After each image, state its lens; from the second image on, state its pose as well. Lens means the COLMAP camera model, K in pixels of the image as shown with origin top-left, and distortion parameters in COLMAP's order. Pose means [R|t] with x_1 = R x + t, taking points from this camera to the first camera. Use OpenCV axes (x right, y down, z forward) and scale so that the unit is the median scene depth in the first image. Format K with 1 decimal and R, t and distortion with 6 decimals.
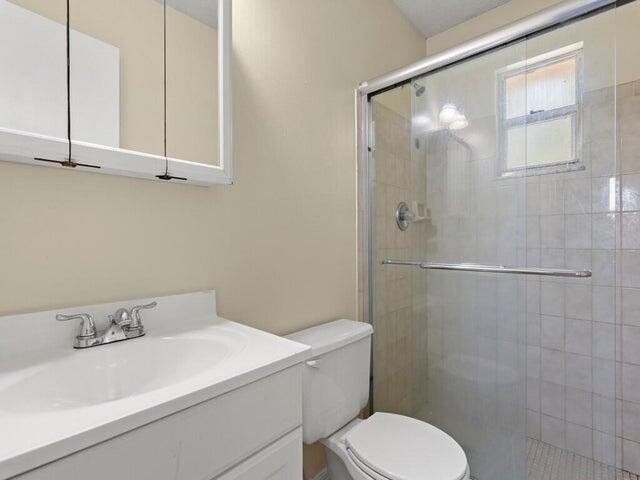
lens RADIAL K [[317.1, 0, 319.6], [0, 317.1, 239.2], [0, 0, 1]] dist [-0.000427, 0.000335]
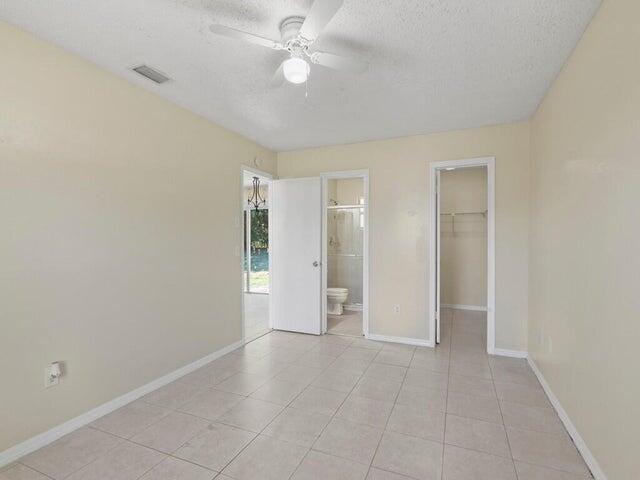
lens RADIAL K [[317.1, 0, 321.7], [0, 317.1, 239.8], [0, 0, 1]] dist [-0.000427, 0.000335]
pose [[0.955830, 0.005811, 0.293862, -0.700899], [-0.002248, 0.999920, -0.012463, -0.037993], [-0.293911, 0.011252, 0.955767, -1.866545]]
